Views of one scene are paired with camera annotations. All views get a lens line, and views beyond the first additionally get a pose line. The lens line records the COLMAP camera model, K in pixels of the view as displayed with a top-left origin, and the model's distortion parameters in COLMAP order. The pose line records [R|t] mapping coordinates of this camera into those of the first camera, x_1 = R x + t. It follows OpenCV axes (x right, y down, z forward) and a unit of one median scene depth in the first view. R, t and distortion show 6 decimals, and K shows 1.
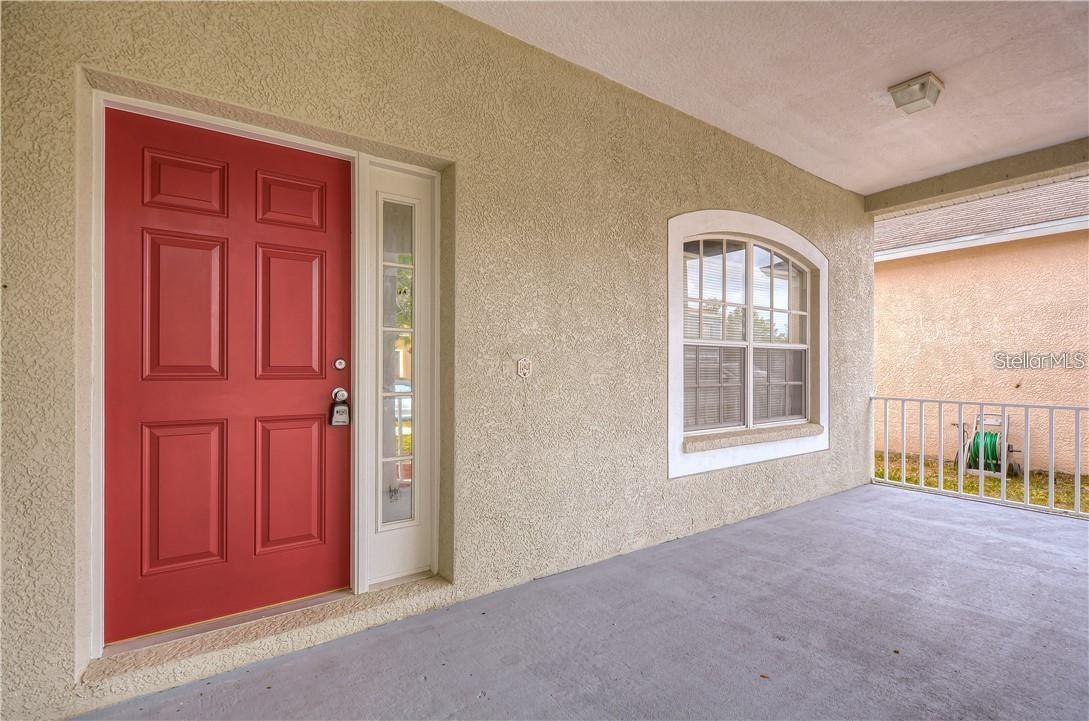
lens RADIAL K [[505.6, 0, 547.5], [0, 505.6, 364.3], [0, 0, 1]] dist [-0.000840, -0.001297]
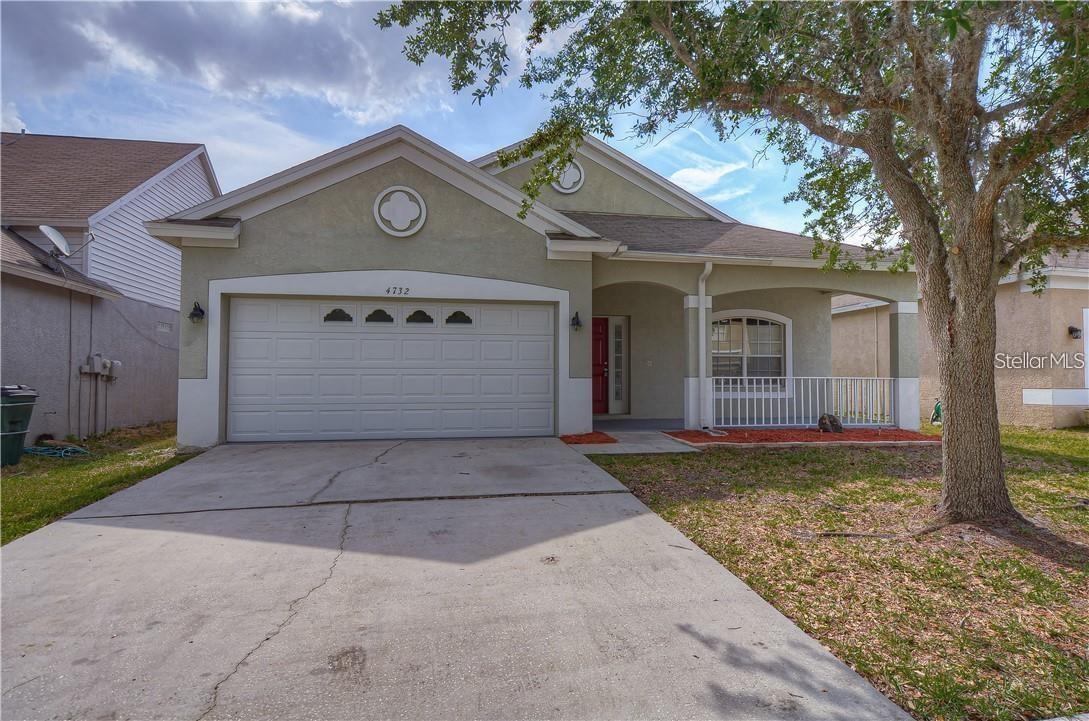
lens RADIAL K [[688.4, 0, 515.9], [0, 688.4, 360.2], [0, 0, 1]] dist [-0.001844, 0.000122]
pose [[0.879988, -0.014310, -0.474780, 1.705864], [0.002571, 0.999675, -0.025365, 0.122235], [0.474989, 0.021100, 0.879739, -4.529793]]
